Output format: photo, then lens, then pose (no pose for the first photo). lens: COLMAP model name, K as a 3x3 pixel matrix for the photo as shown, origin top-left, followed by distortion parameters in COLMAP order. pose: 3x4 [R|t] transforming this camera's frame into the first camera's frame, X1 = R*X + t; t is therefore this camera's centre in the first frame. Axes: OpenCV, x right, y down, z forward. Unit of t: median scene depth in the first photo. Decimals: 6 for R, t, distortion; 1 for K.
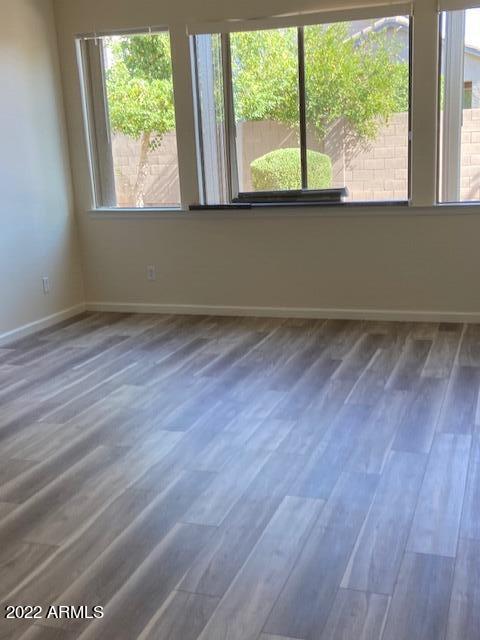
lens RADIAL K [[778.1, 0, 244.6], [0, 778.1, 320.4], [0, 0, 1]] dist [0.117878, 0.000000]
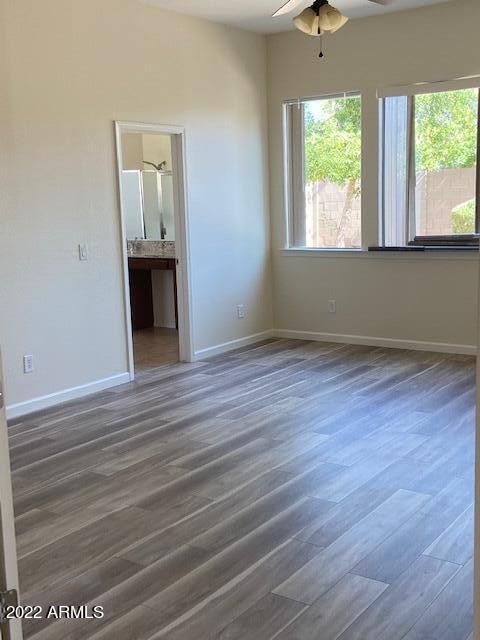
lens RADIAL K [[778.1, 0, 238.8], [0, 778.1, 320.1], [0, 0, 1]] dist [0.117878, 0.000000]
pose [[0.959241, 0.055389, -0.277107, 0.078761], [-0.070383, 0.996529, -0.044451, 0.022623], [0.273683, 0.062143, 0.959810, -0.134070]]
